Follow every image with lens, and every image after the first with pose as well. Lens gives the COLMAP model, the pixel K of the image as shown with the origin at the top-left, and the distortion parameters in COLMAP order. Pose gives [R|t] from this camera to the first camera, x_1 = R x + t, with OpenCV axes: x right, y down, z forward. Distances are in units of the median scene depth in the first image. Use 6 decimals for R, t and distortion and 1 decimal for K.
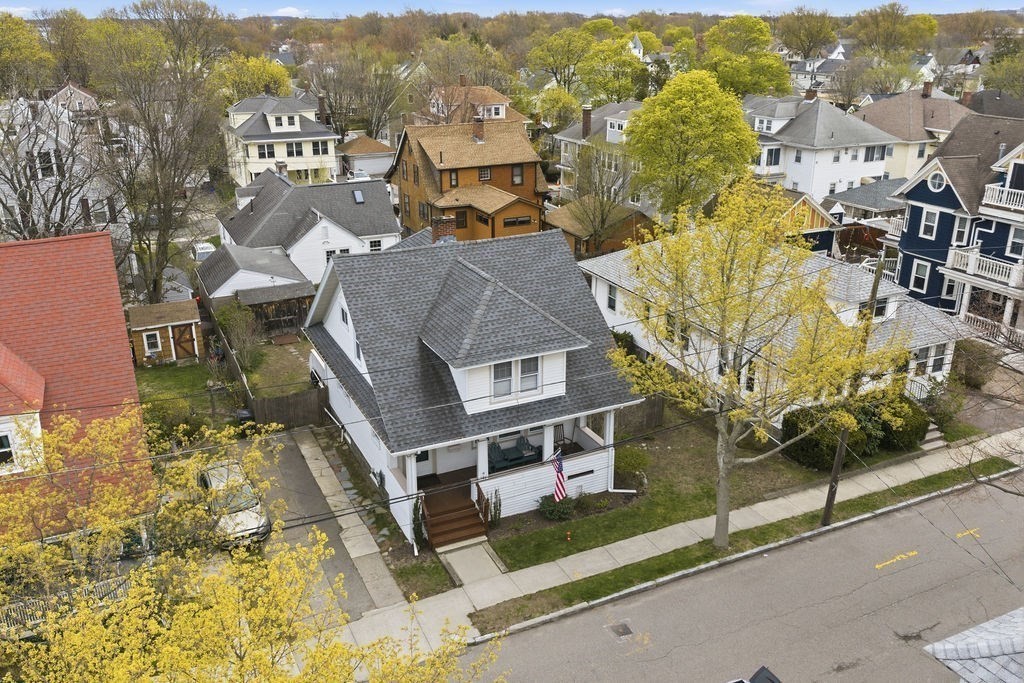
lens RADIAL K [[862.0, 0, 522.3], [0, 862.0, 346.5], [0, 0, 1]] dist [0.028336, -0.050997]
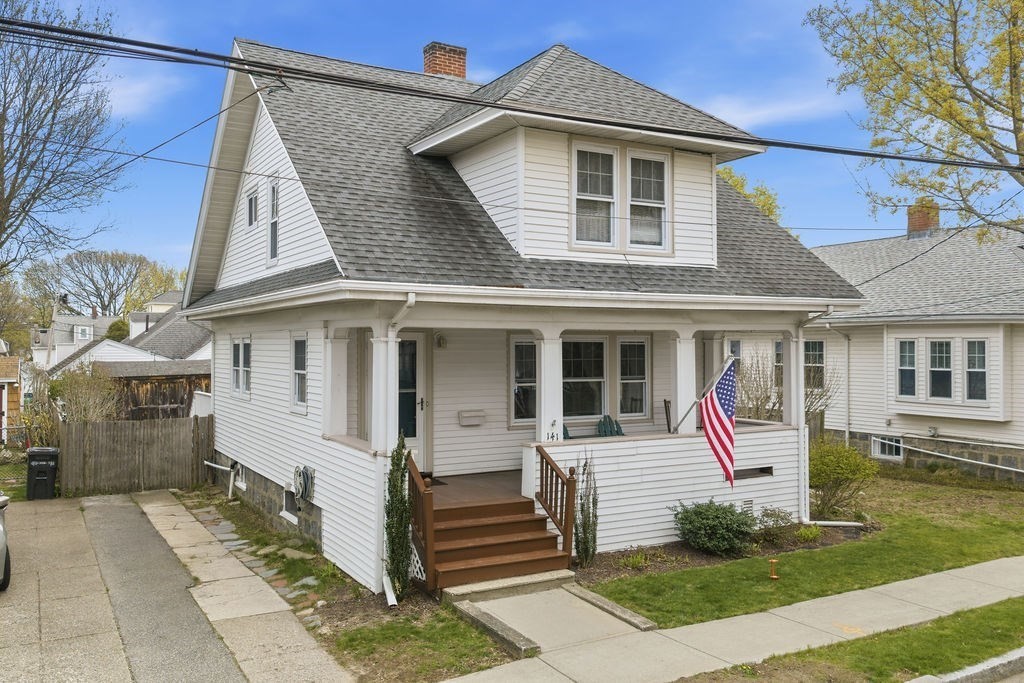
lens RADIAL K [[862.0, 0, 520.6], [0, 862.0, 343.7], [0, 0, 1]] dist [0.028336, -0.050997]
pose [[0.997490, -0.002193, 0.070772, -0.089145], [0.027288, 0.934217, -0.355661, 0.254961], [-0.065336, 0.356699, 0.931932, 0.581862]]
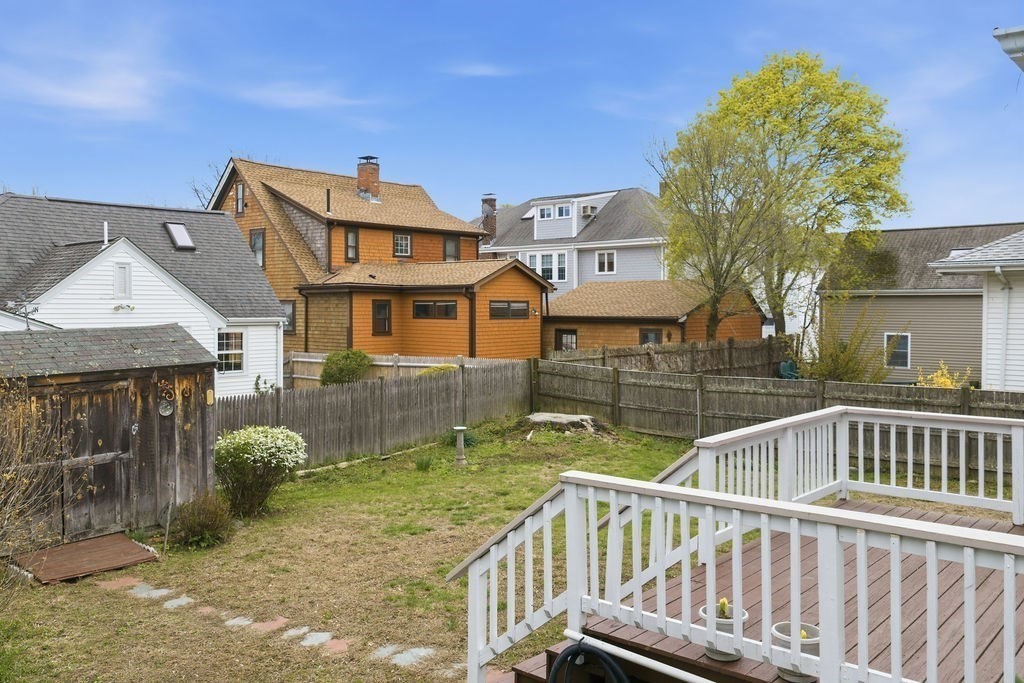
lens RADIAL K [[862.0, 0, 512.6], [0, 862.0, 336.1], [0, 0, 1]] dist [0.028336, -0.050997]
pose [[0.917985, -0.013114, 0.396398, -0.415339], [0.140370, 0.945507, -0.293789, 0.029817], [-0.370944, 0.325336, 0.869803, 1.195311]]
